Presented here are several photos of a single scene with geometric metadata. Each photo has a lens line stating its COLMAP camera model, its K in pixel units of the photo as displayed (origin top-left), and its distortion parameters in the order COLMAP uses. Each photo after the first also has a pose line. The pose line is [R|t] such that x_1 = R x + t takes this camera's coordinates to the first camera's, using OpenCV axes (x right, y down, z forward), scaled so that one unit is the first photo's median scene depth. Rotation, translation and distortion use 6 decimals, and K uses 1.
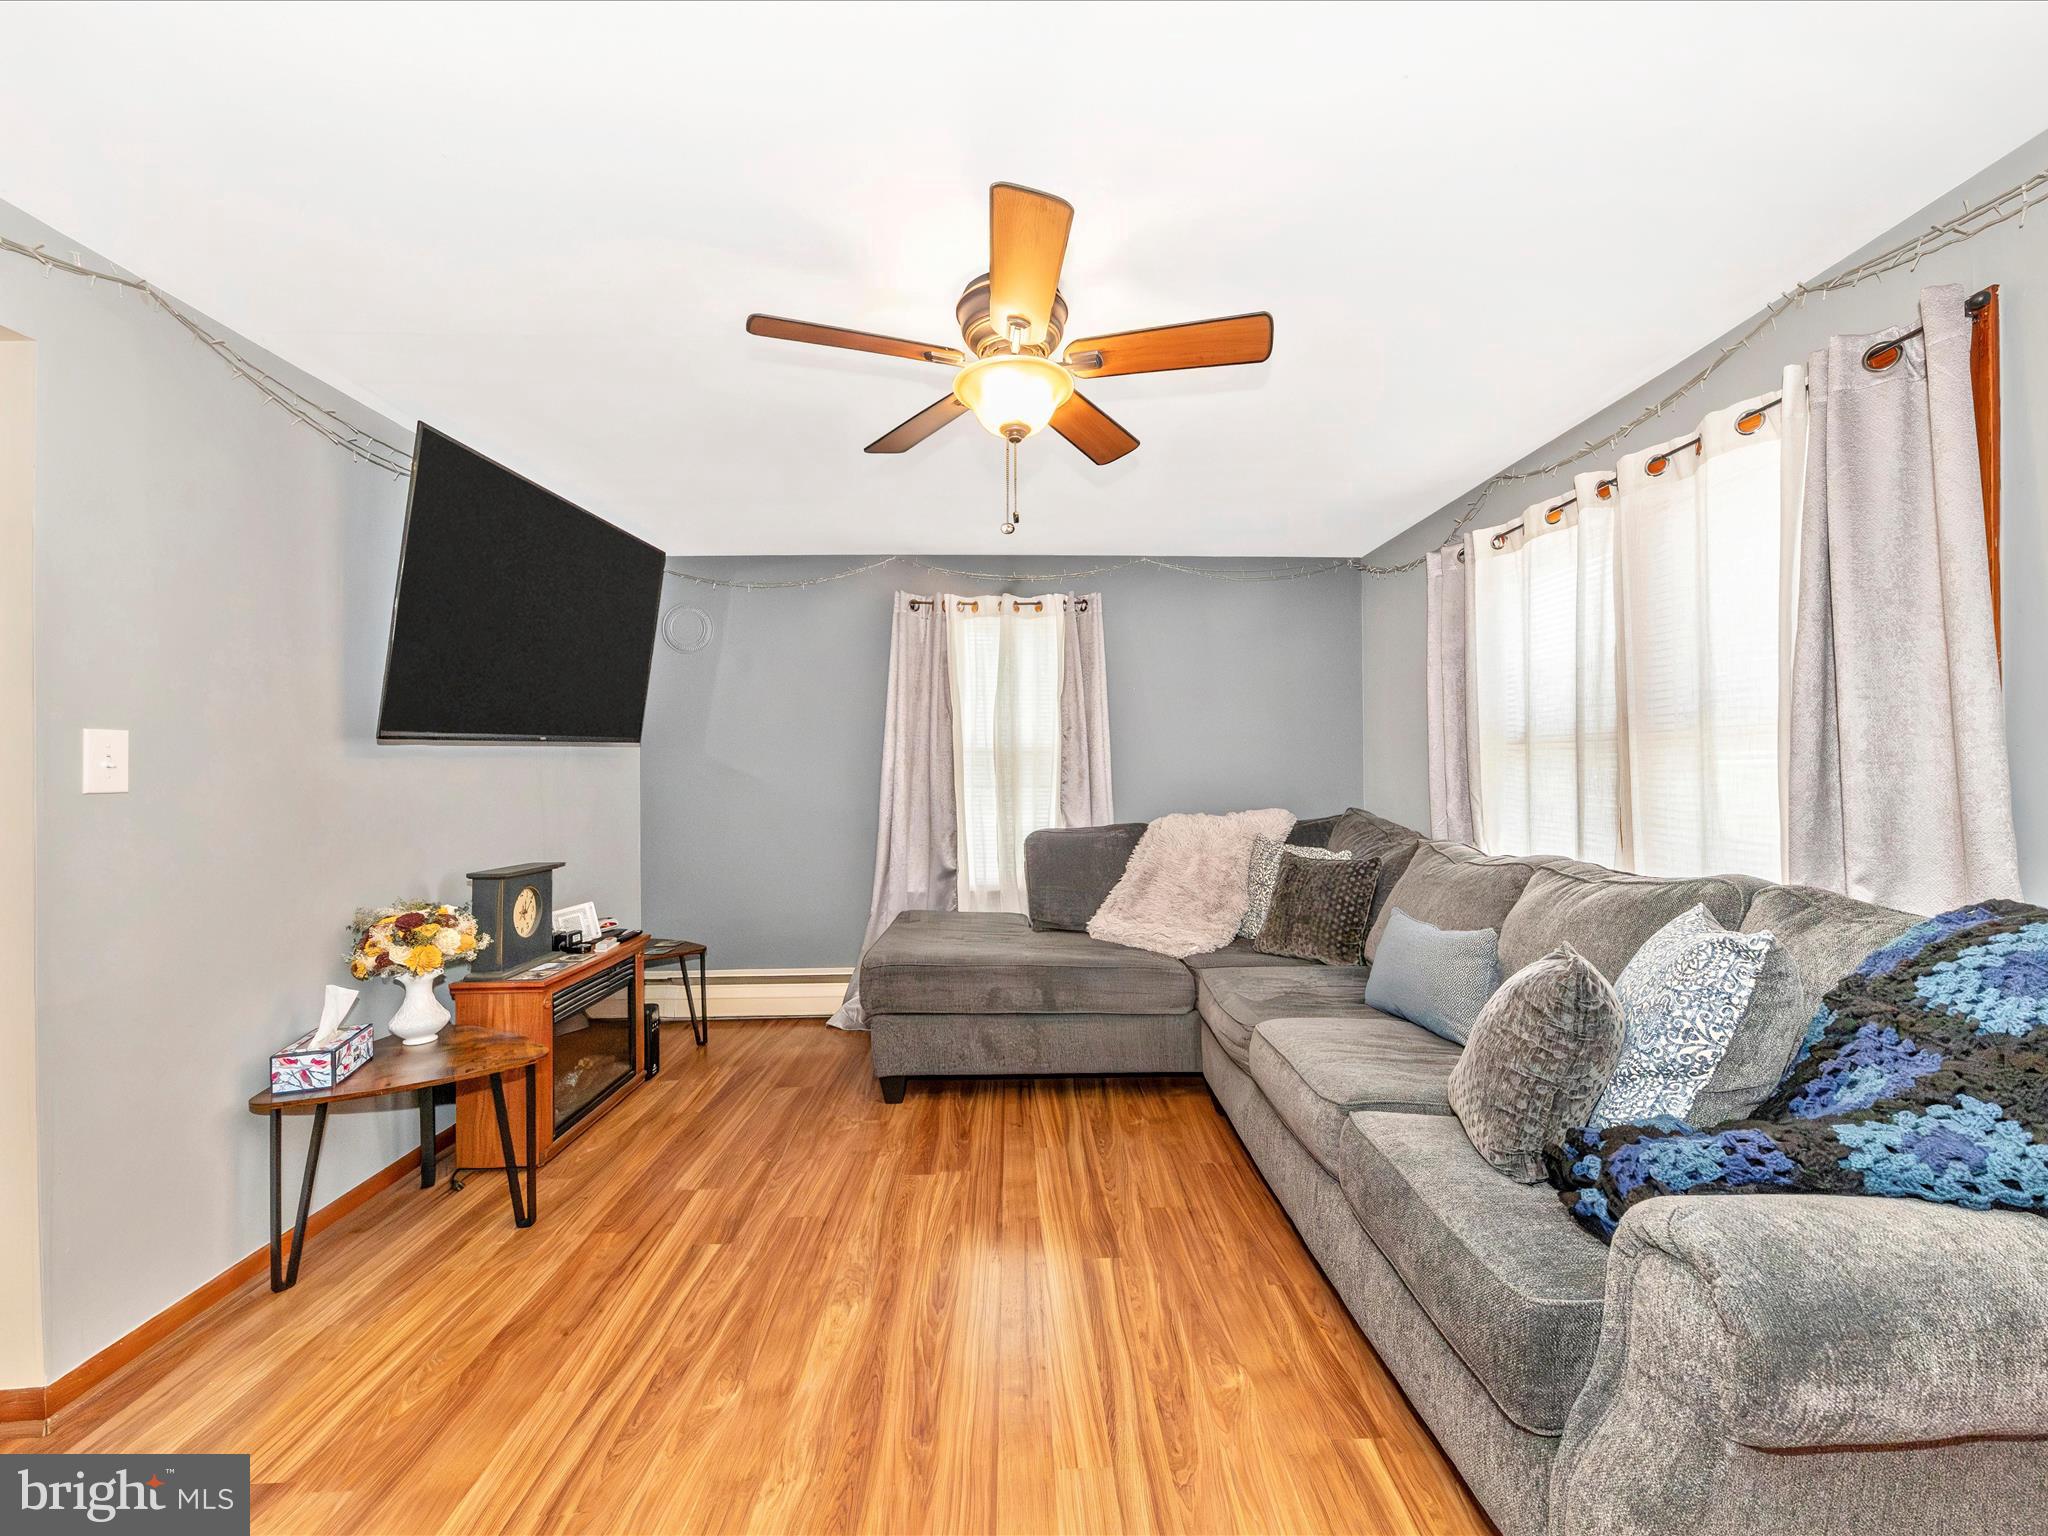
lens RADIAL K [[837.5, 0, 1024.0], [0, 837.5, 768.0], [0, 0, 1]] dist [0.013725, 0.000205]
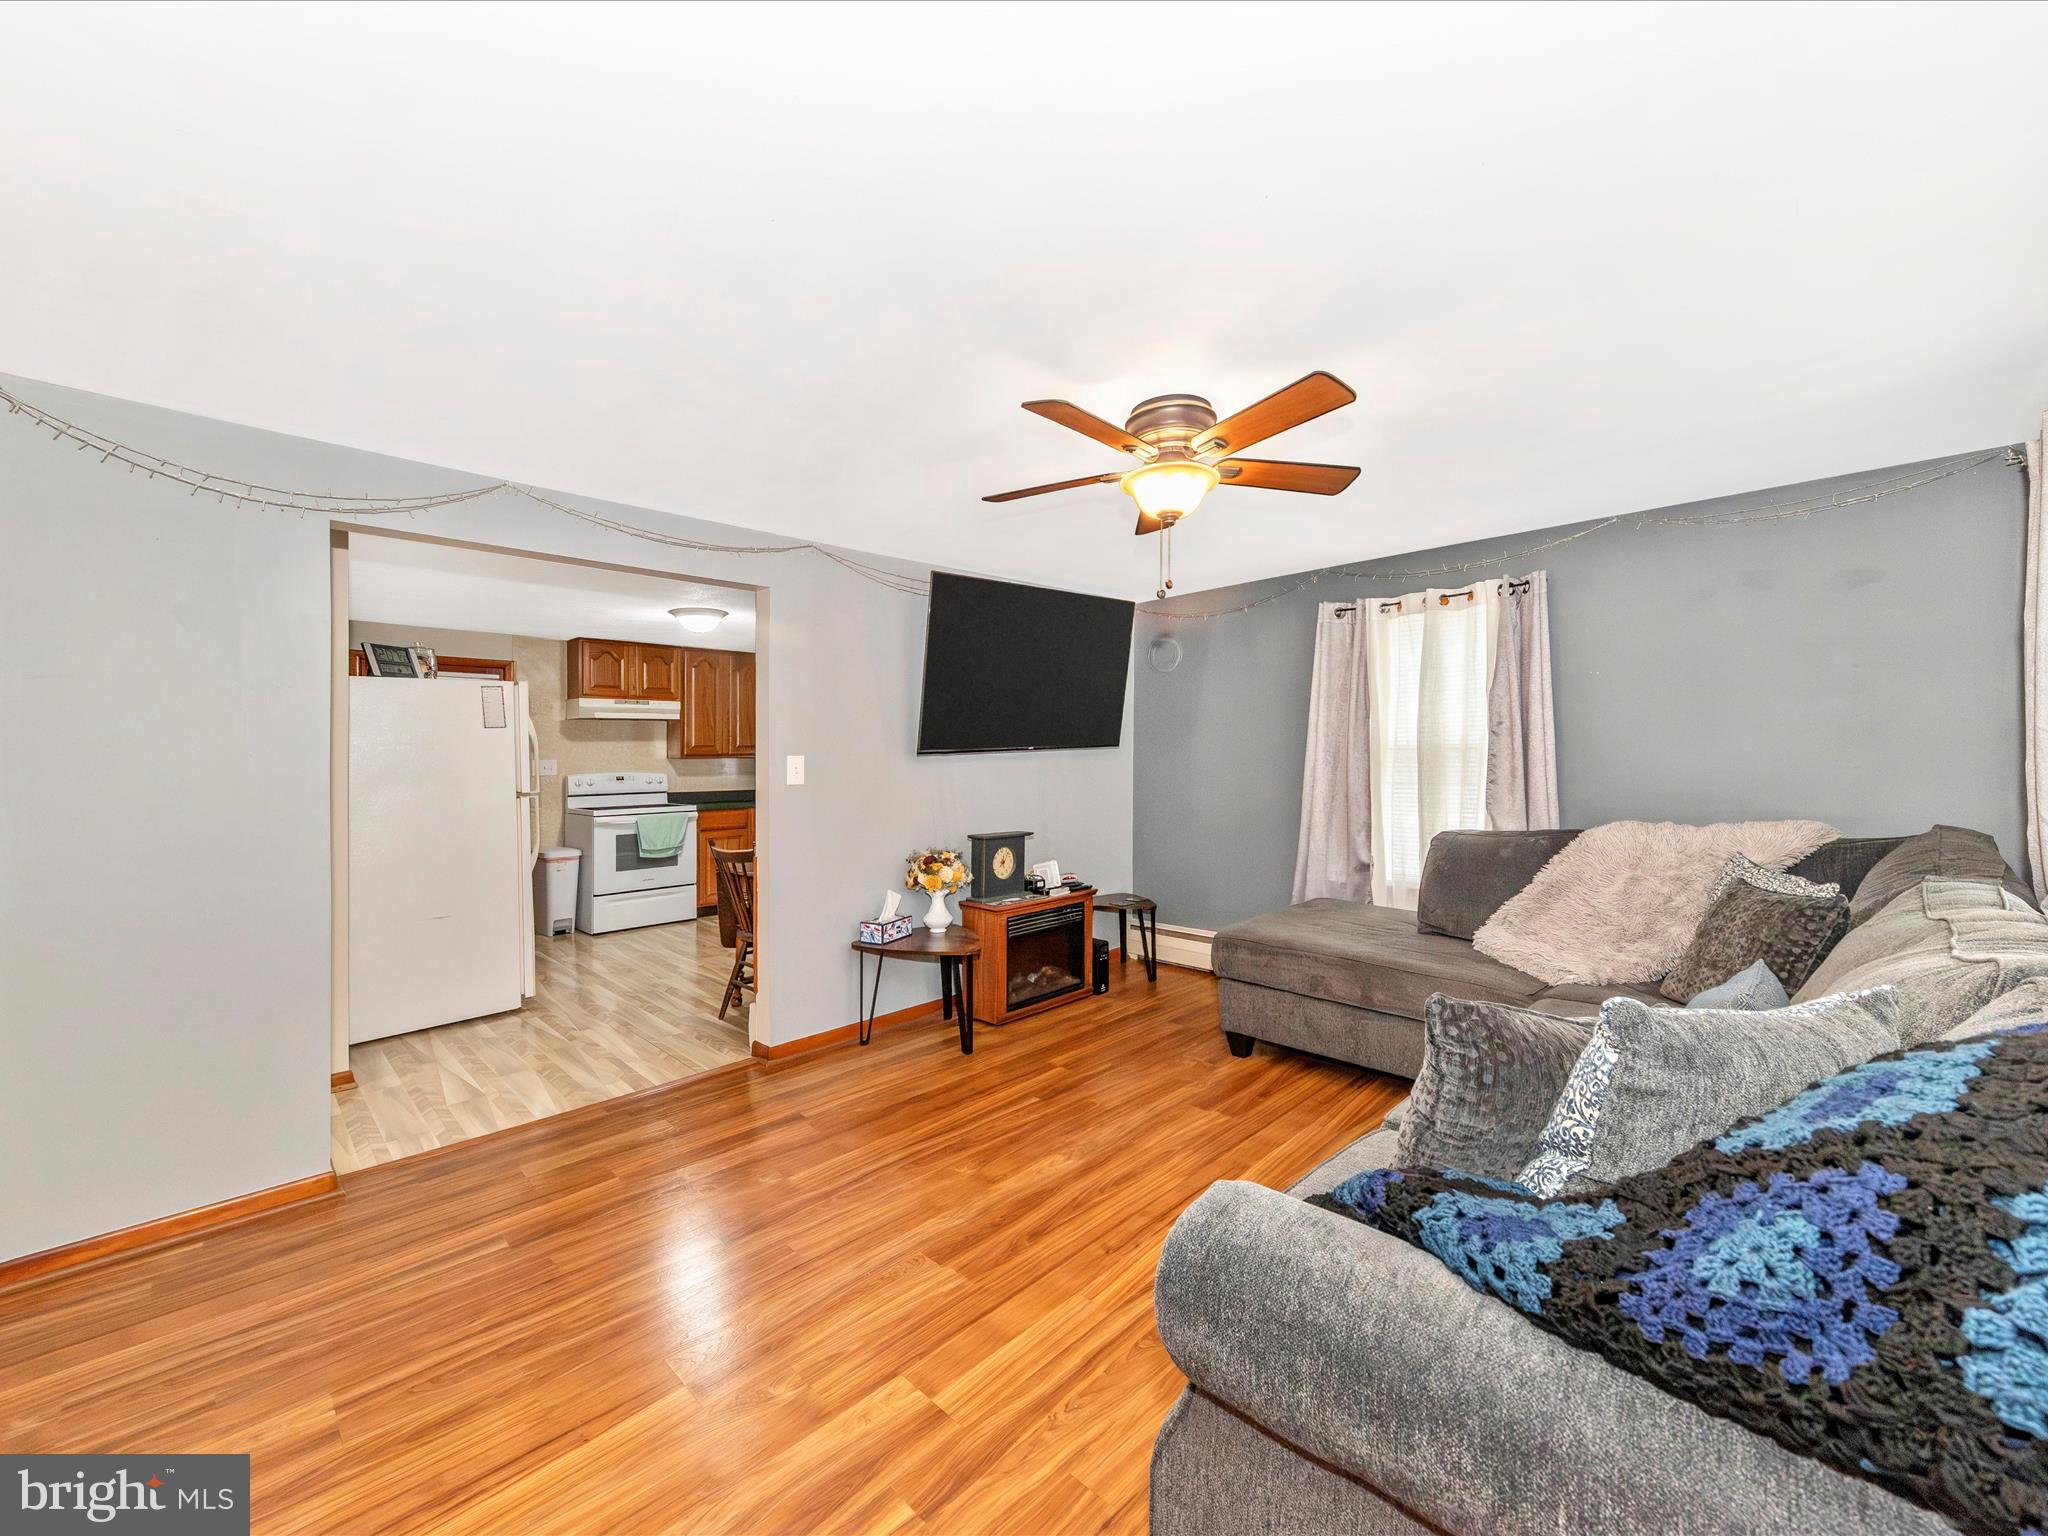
lens RADIAL K [[800.9, 0, 1028.3], [0, 800.9, 719.5], [0, 0, 1]] dist [0.001344, 0.000062]
pose [[0.687204, -0.039661, -0.725381, 0.471216], [0.010898, 0.998959, -0.044295, -0.024138], [0.726383, 0.022534, 0.686921, 0.008408]]
